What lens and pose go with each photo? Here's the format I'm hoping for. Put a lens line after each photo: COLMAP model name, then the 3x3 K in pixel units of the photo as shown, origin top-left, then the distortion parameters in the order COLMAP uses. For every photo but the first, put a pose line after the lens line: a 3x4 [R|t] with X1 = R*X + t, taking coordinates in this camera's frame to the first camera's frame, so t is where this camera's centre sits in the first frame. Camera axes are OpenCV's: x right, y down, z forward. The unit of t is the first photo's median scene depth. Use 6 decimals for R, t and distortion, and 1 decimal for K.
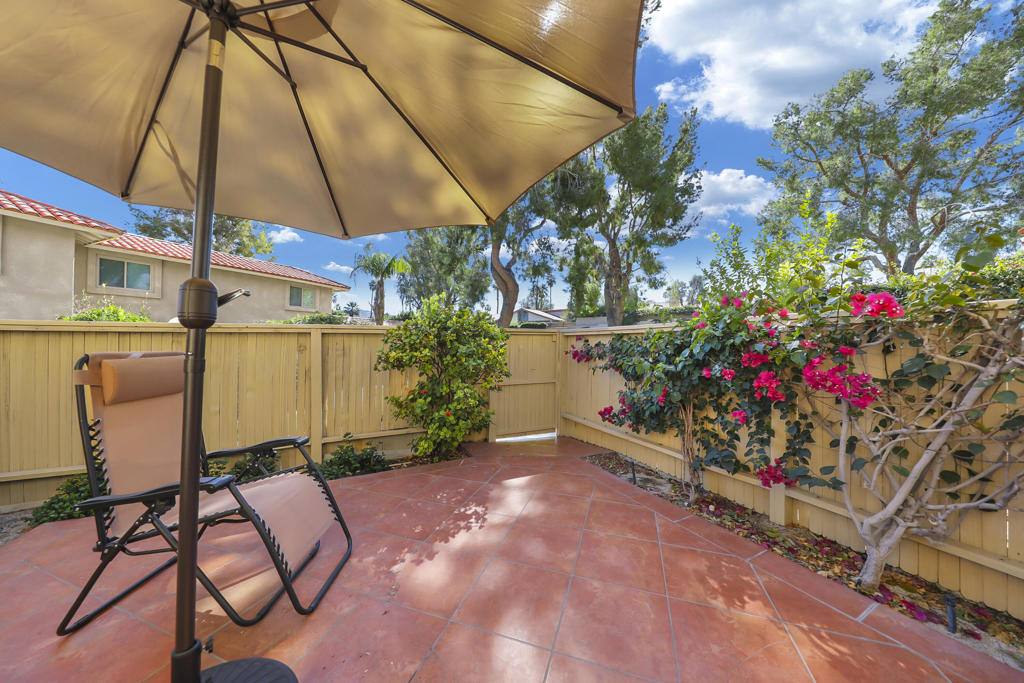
lens RADIAL K [[331.2, 0, 511.1], [0, 331.2, 344.0], [0, 0, 1]] dist [-0.014399, -0.000137]
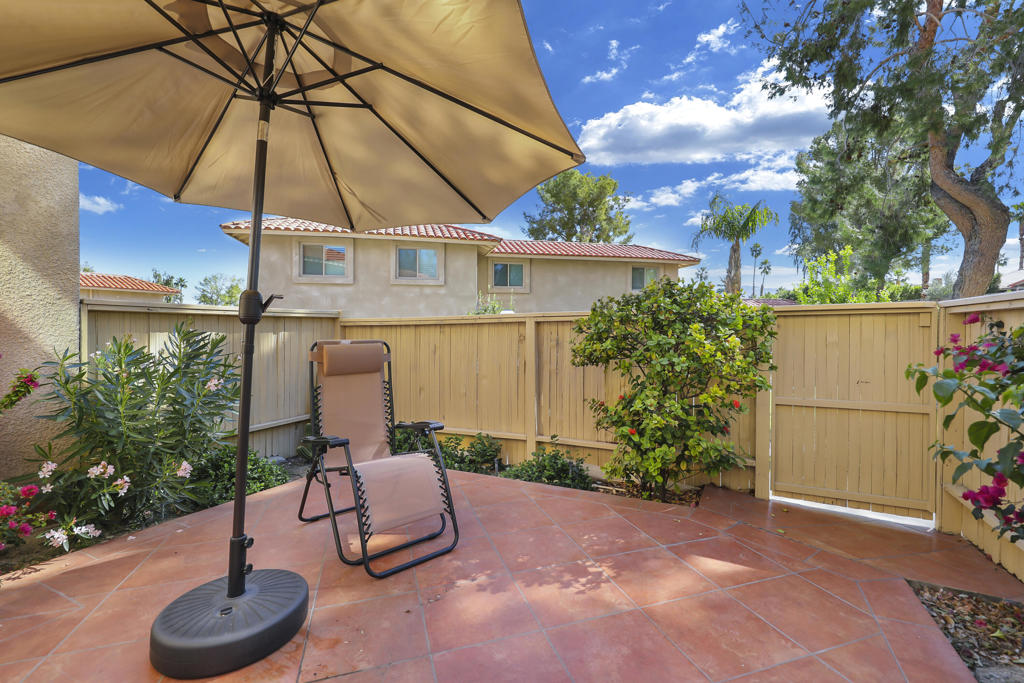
lens RADIAL K [[439.6, 0, 512.5], [0, 439.6, 332.2], [0, 0, 1]] dist [-0.000858, -0.000538]
pose [[0.601036, -0.005939, -0.799200, 0.303999], [0.004038, 0.999982, -0.004395, 0.001028], [0.799212, -0.000585, 0.601049, 0.168755]]
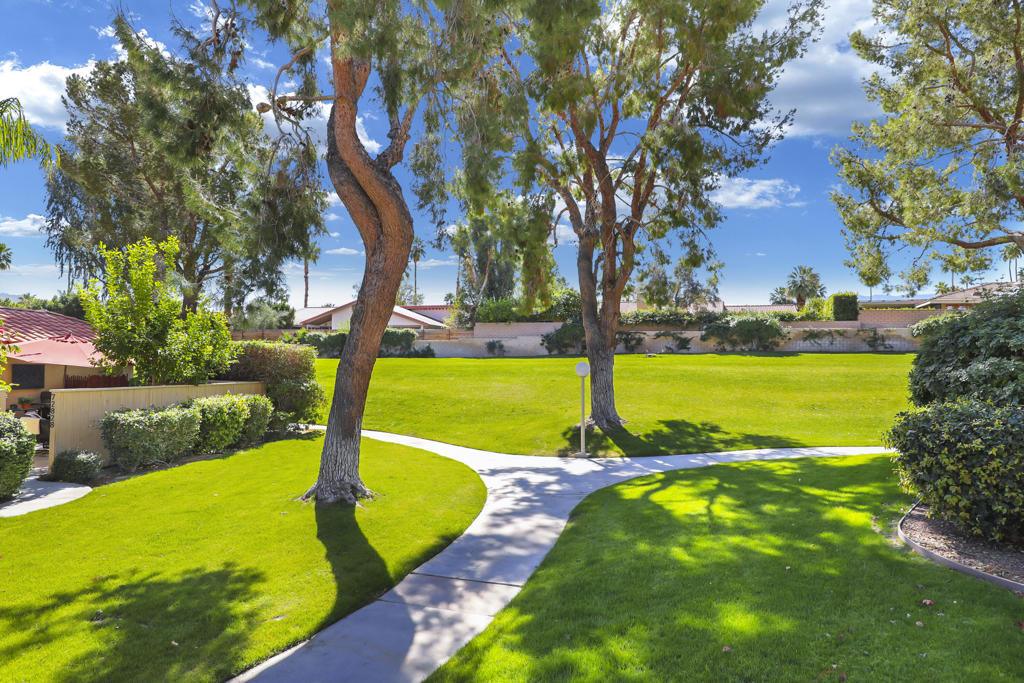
lens RADIAL K [[565.1, 0, 515.9], [0, 565.1, 367.5], [0, 0, 1]] dist [0.028766, -0.000116]
pose [[0.944909, 0.013813, 0.327043, -0.217145], [-0.013559, 0.999903, -0.003057, -0.059230], [-0.327054, -0.001545, 0.945005, 1.207336]]
